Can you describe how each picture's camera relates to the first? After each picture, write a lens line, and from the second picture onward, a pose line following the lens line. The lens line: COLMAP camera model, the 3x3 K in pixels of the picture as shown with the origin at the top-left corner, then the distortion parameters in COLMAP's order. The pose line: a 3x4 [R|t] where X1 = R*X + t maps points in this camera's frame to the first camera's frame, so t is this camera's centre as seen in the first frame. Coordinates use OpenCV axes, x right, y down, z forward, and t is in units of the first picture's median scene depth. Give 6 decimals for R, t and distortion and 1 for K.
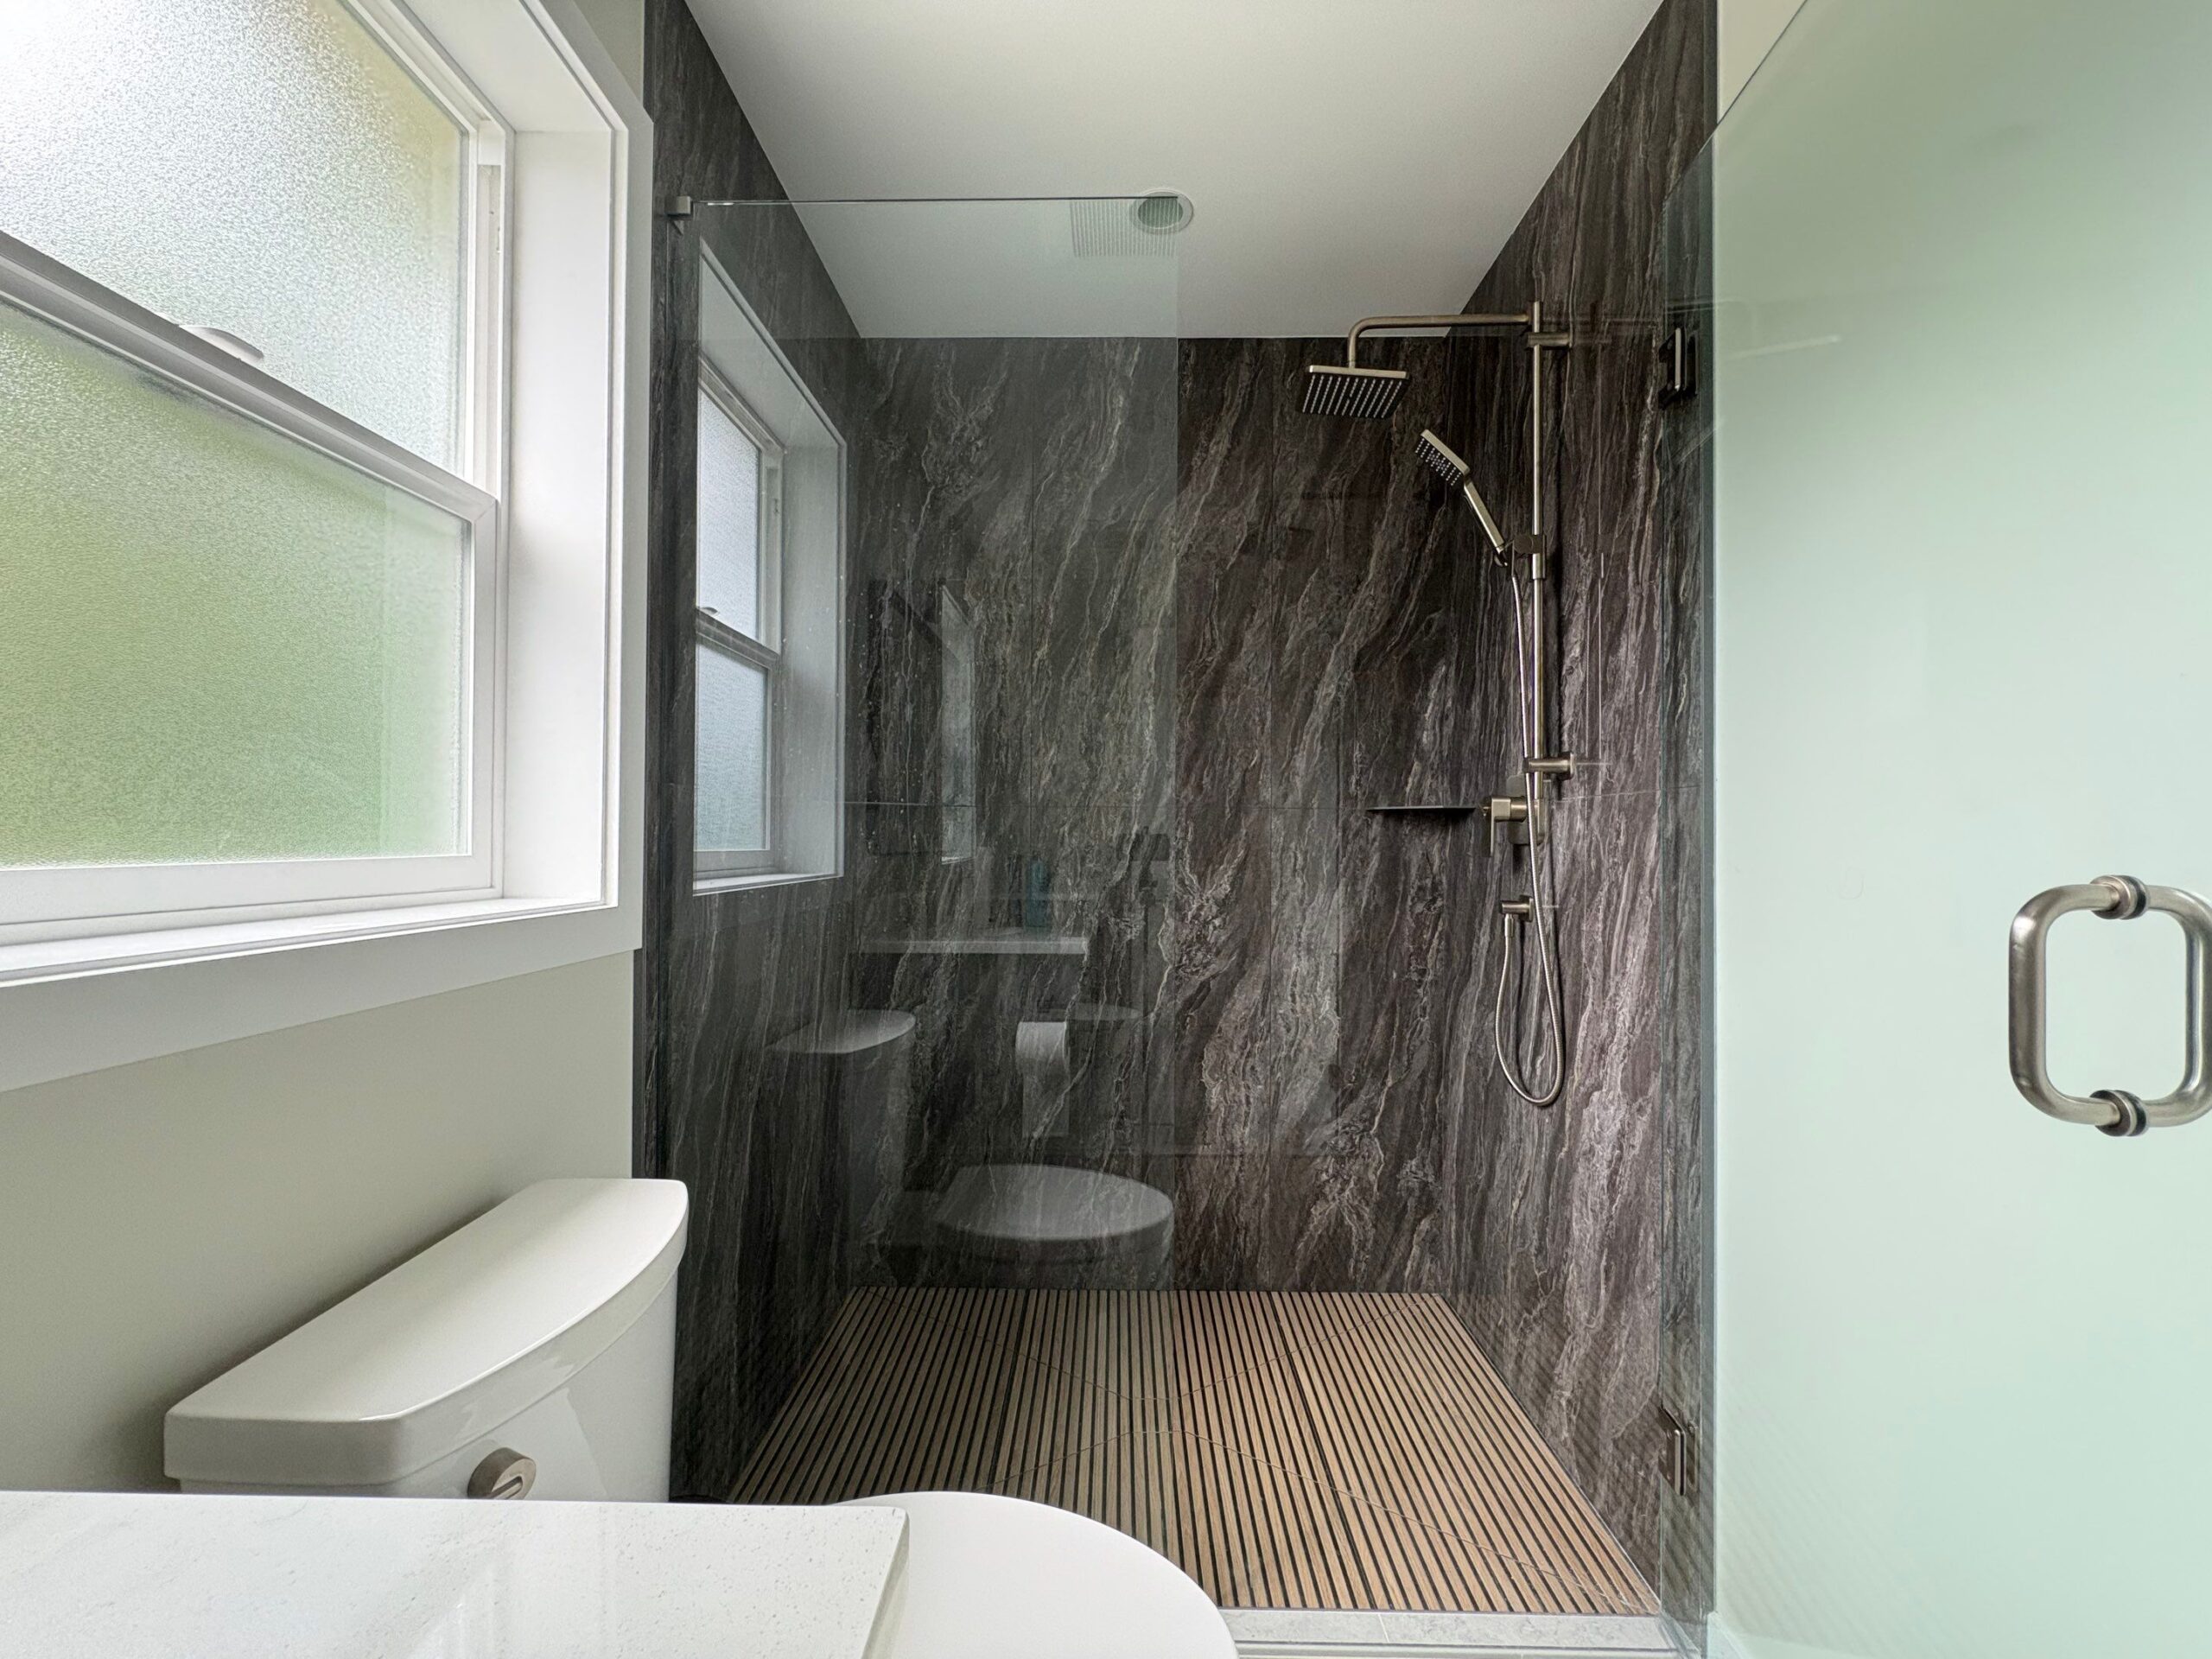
lens RADIAL K [[879.5, 0, 1103.4], [0, 879.5, 829.6], [0, 0, 1]] dist [-0.000494, -0.000016]
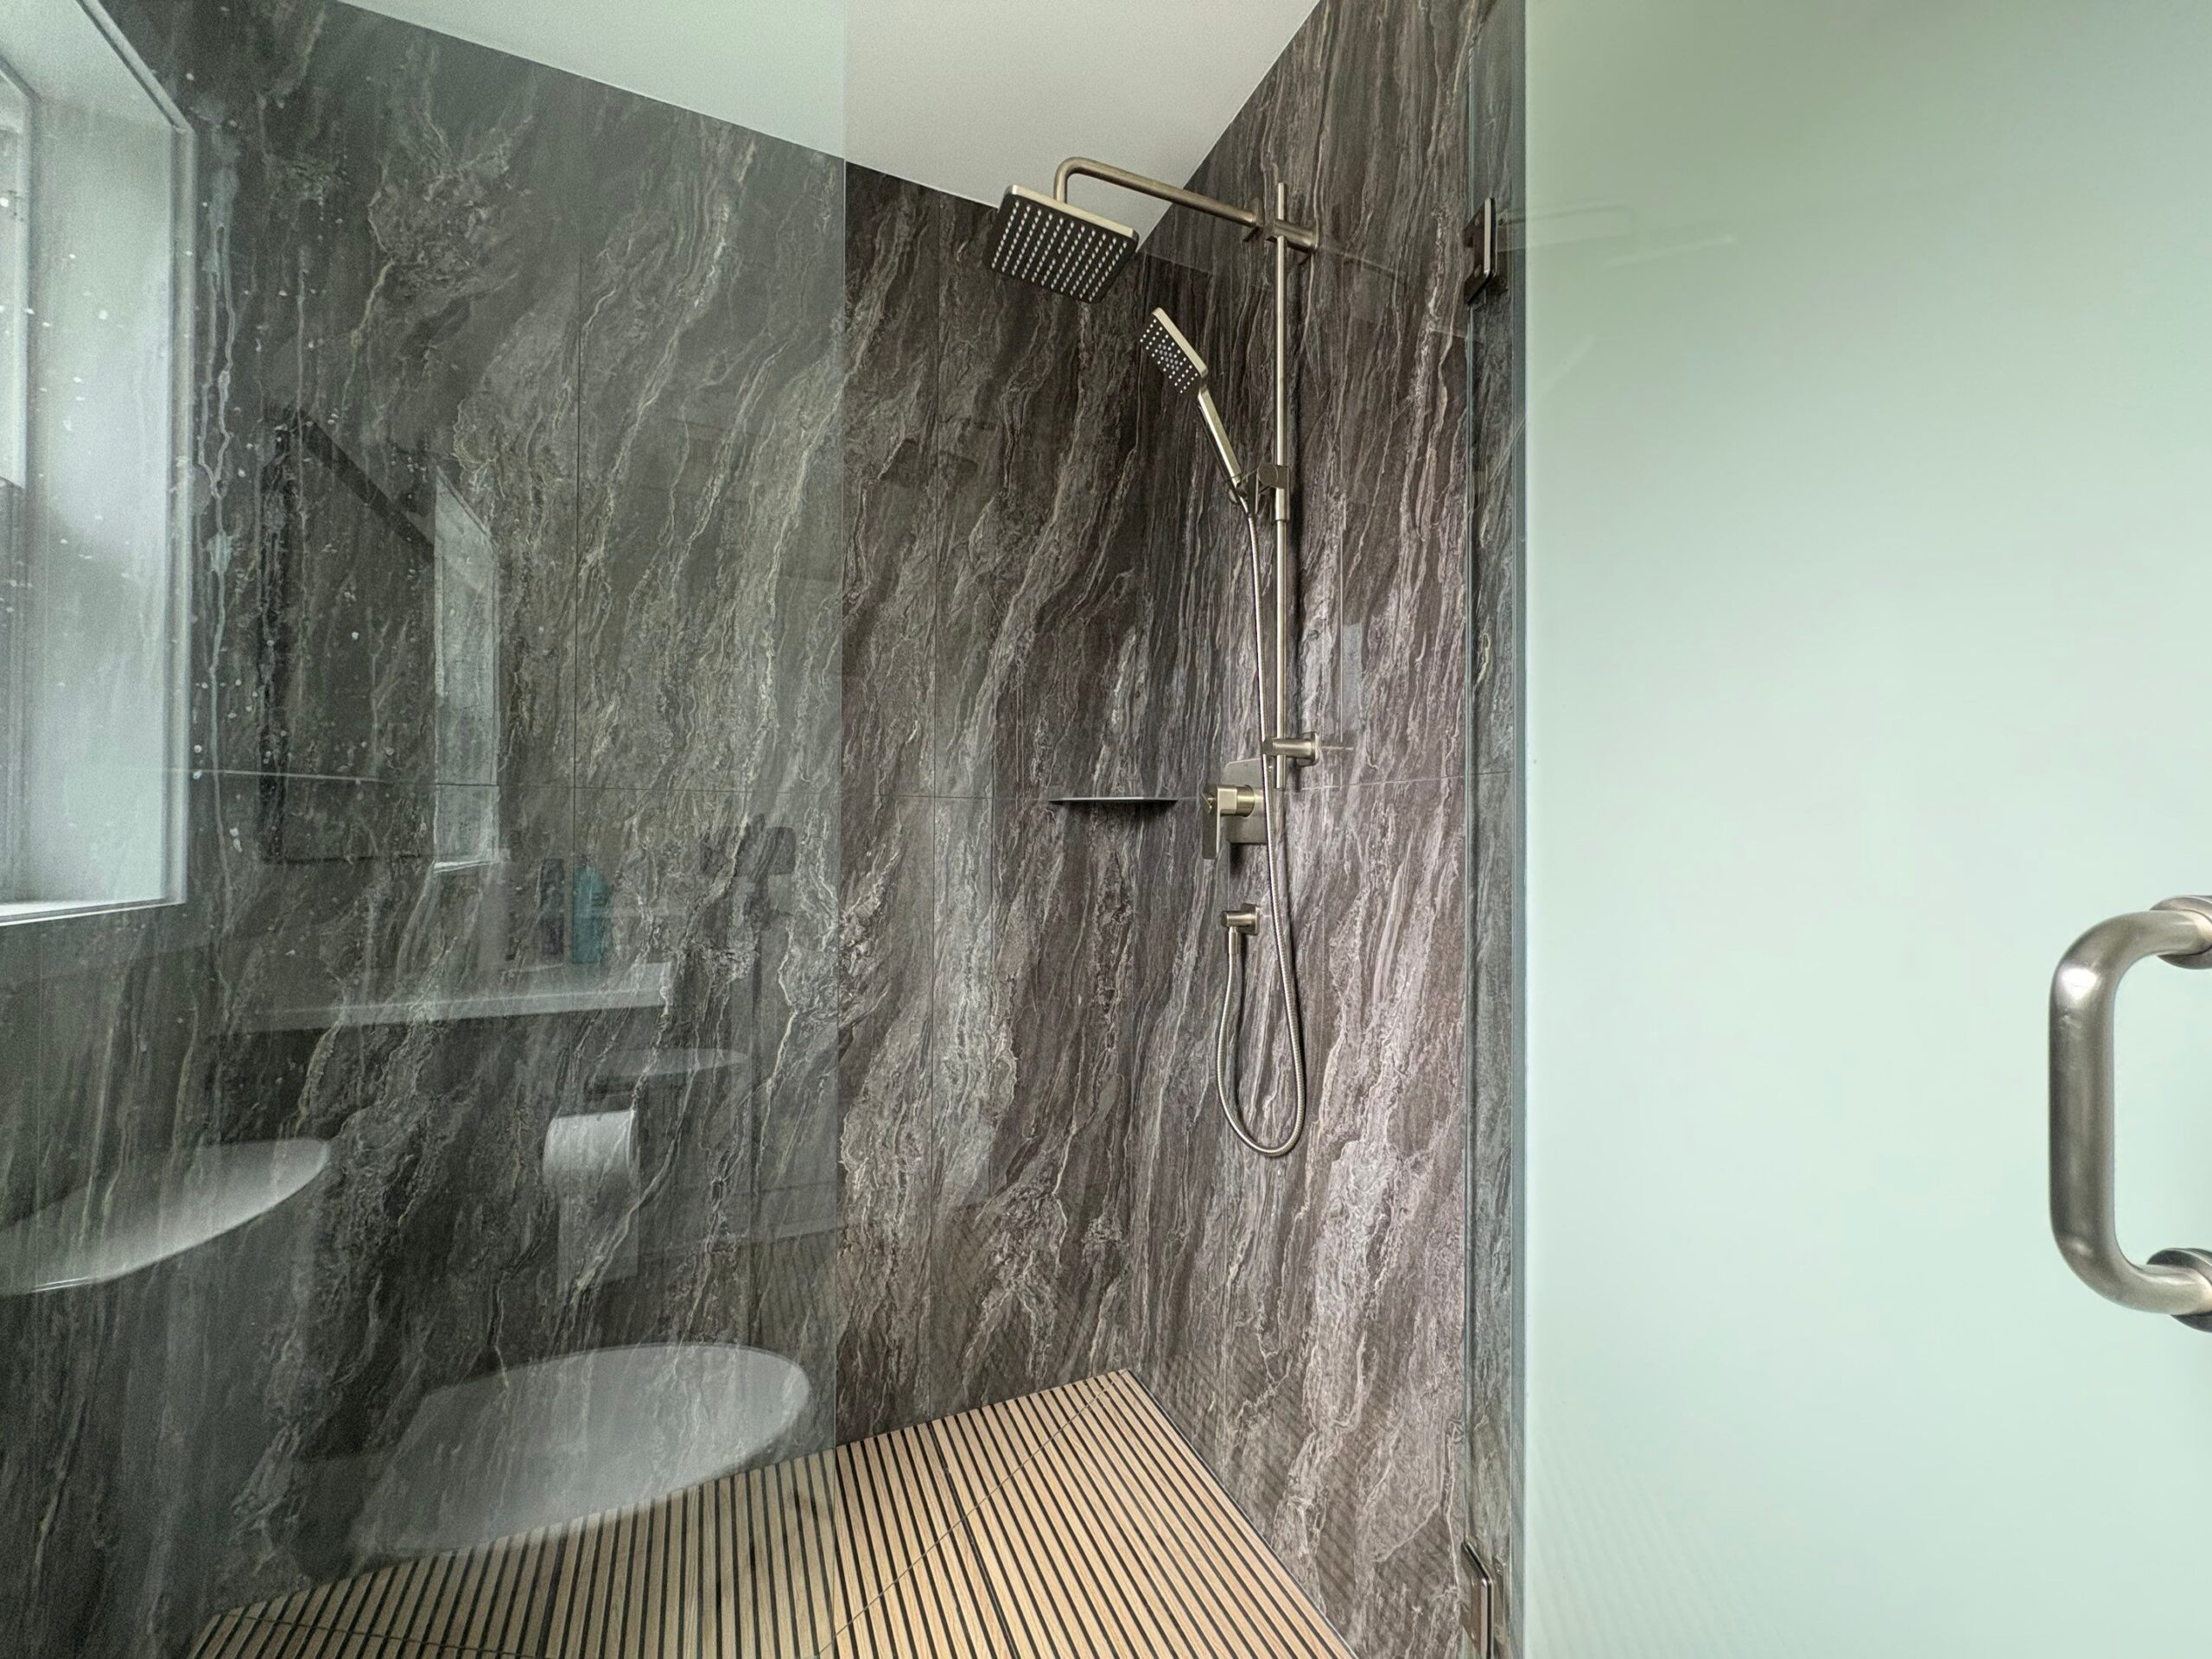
lens RADIAL K [[879.5, 0, 1103.4], [0, 879.5, 829.6], [0, 0, 1]] dist [-0.000494, -0.000016]
pose [[0.905890, 0.003837, 0.423496, -0.002406], [-0.004991, 0.999986, 0.001615, 0.002427], [-0.423484, -0.003577, 0.905897, 0.236420]]
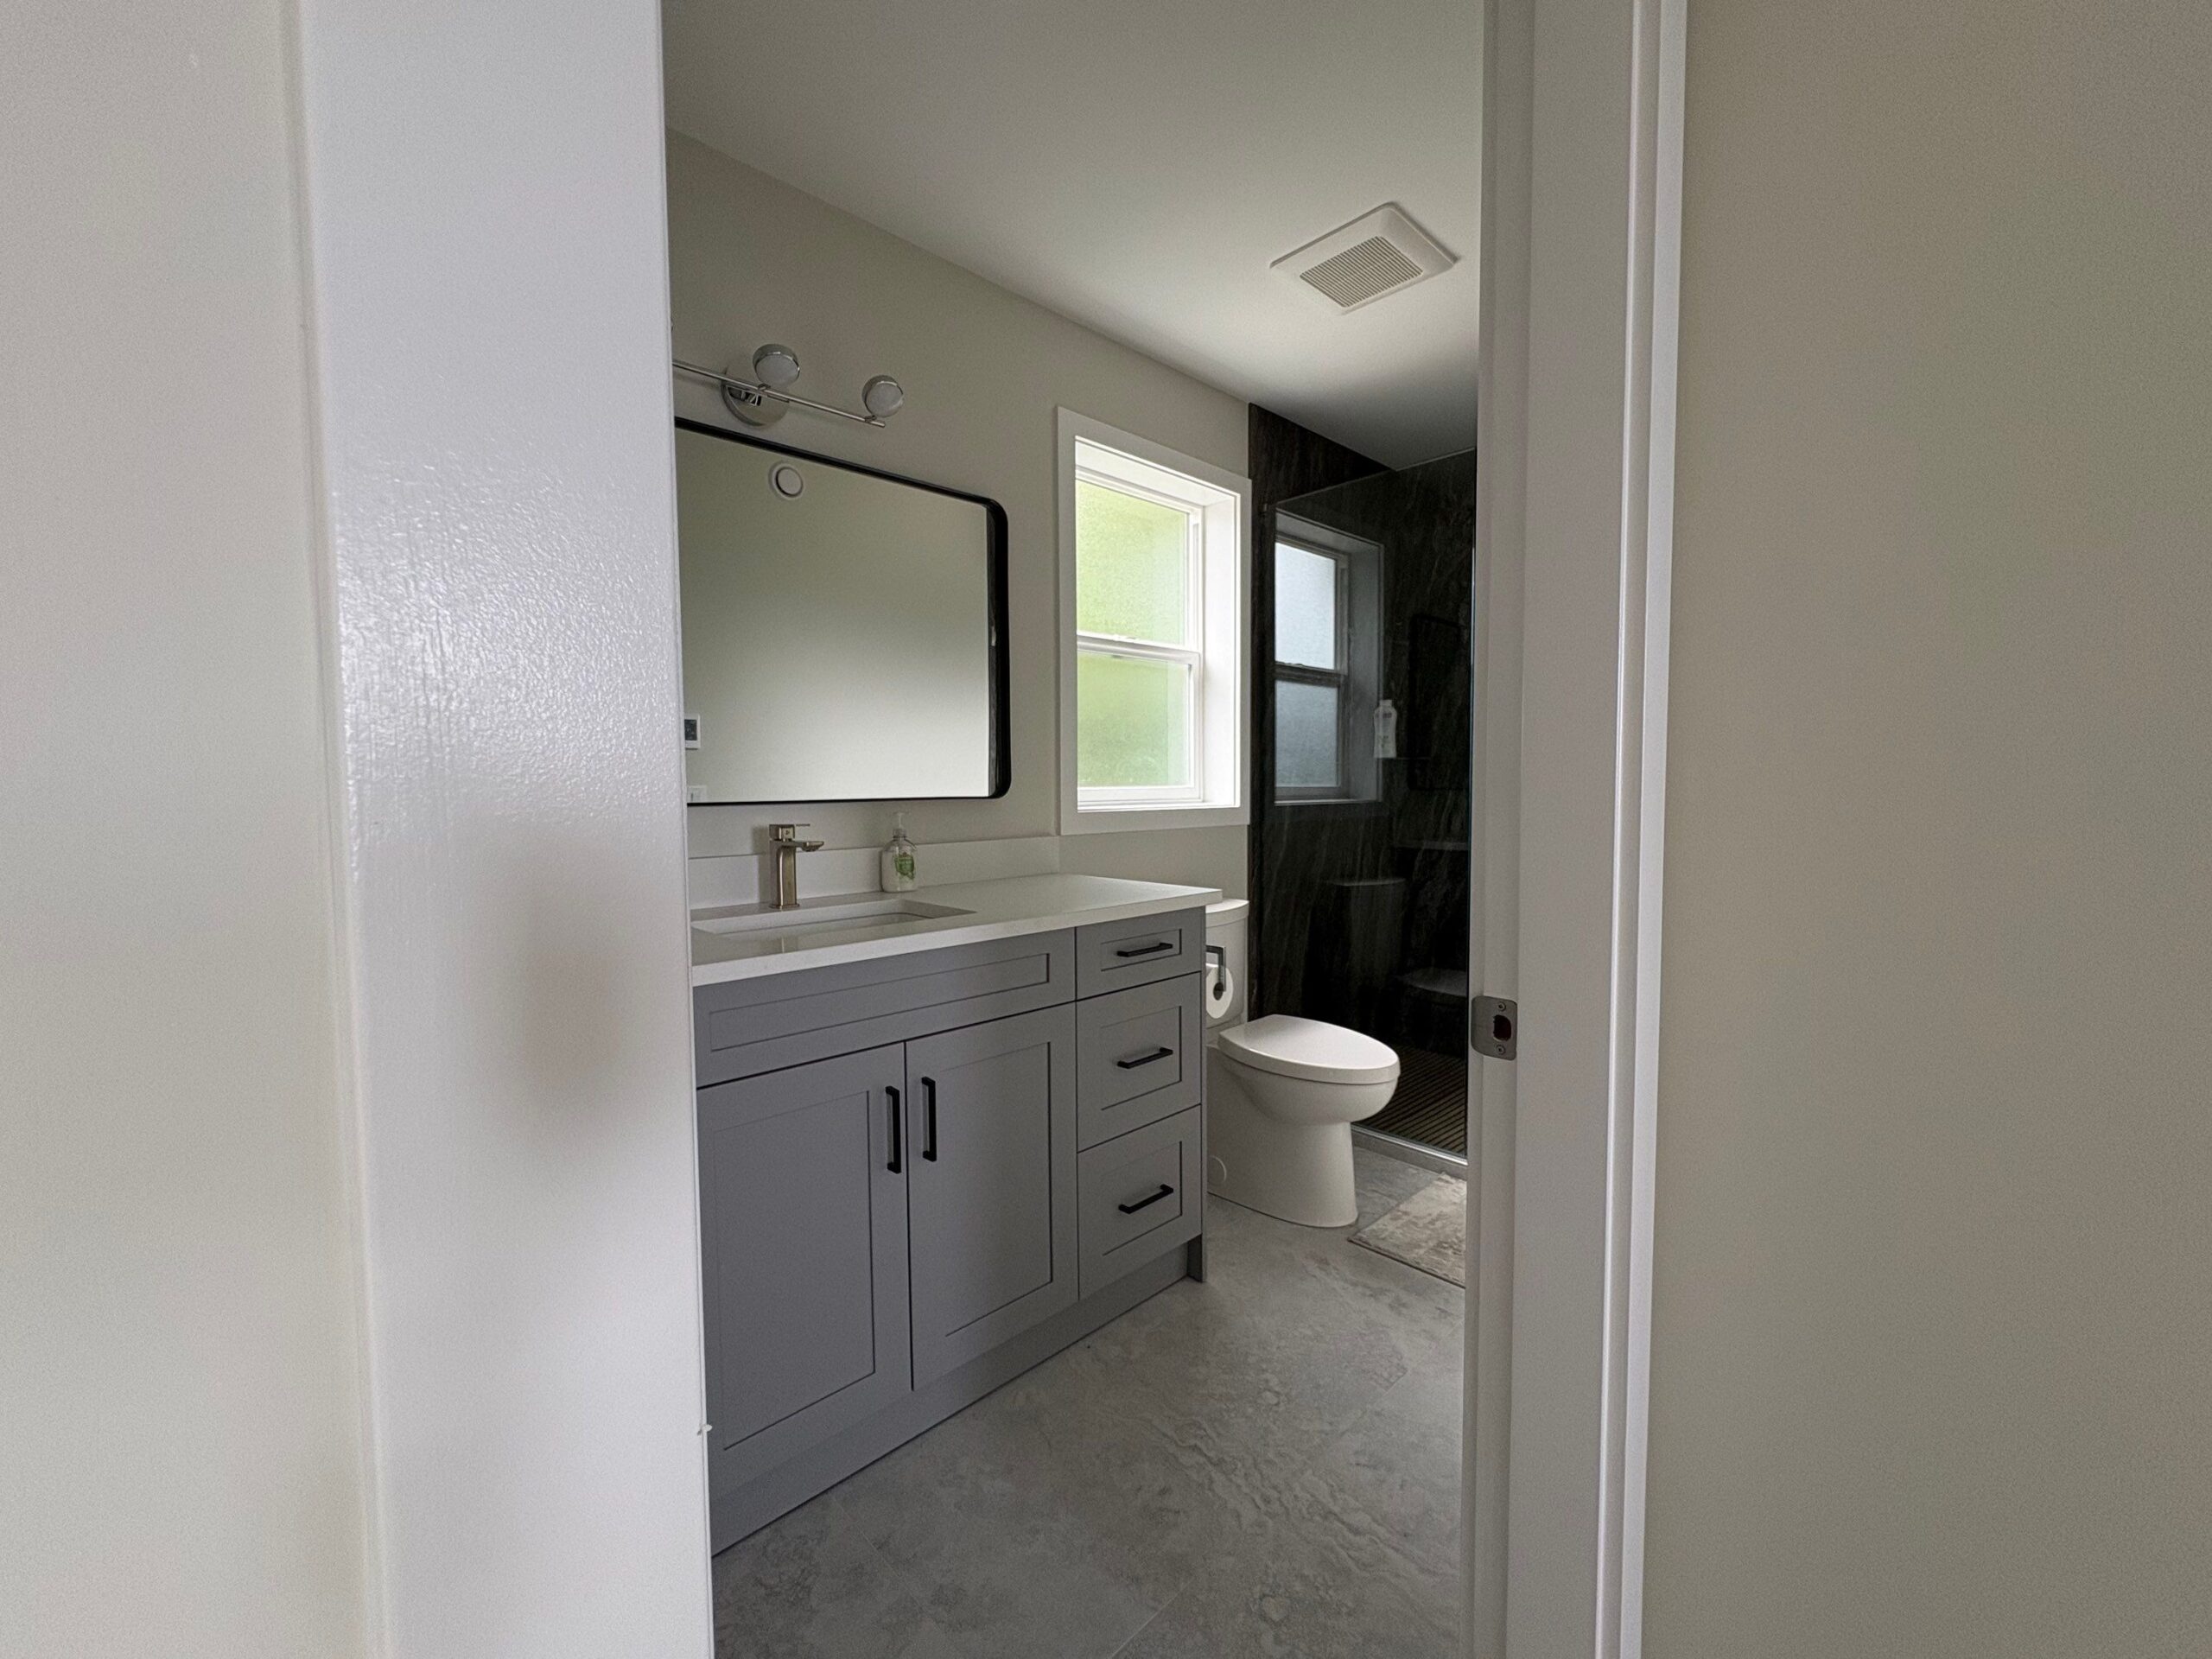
lens RADIAL K [[879.5, 0, 1103.4], [0, 879.5, 829.6], [0, 0, 1]] dist [-0.000494, -0.000016]
pose [[0.702878, 0.027544, -0.710777, 0.524860], [0.017831, 0.998254, 0.056317, 0.001396], [0.711087, -0.052258, 0.701159, -0.570946]]
